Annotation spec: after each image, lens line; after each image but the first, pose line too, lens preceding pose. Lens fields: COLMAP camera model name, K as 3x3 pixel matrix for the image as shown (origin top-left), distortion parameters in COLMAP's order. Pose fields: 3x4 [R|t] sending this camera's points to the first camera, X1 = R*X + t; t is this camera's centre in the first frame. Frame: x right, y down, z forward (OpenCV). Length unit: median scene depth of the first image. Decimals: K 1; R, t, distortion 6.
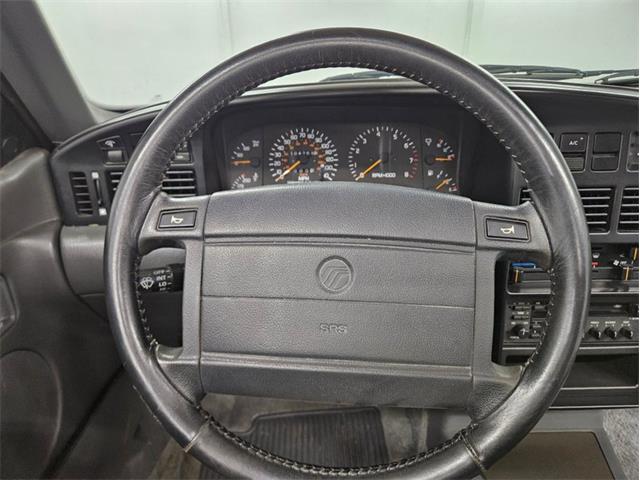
lens RADIAL K [[414.4, 0, 320.0], [0, 414.4, 240.0], [0, 0, 1]] dist [0.047181, -0.043553]
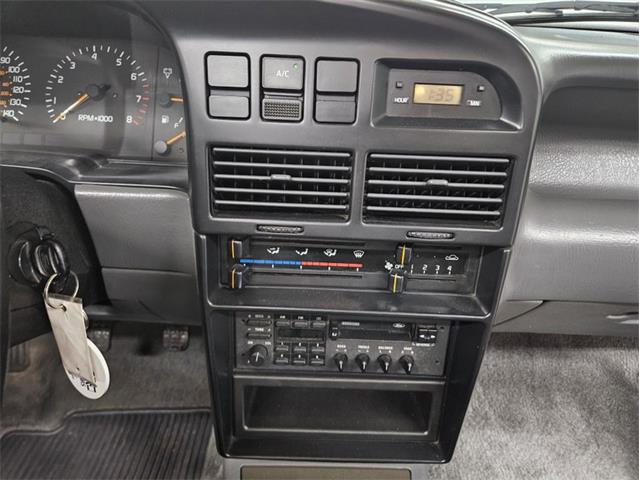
lens RADIAL K [[414.4, 0, 320.0], [0, 414.4, 240.0], [0, 0, 1]] dist [0.047181, -0.043553]
pose [[0.998366, 0.052956, 0.021484, 0.512676], [-0.054549, 0.995141, 0.081971, -0.033794], [-0.017039, -0.083009, 0.996403, 0.291835]]
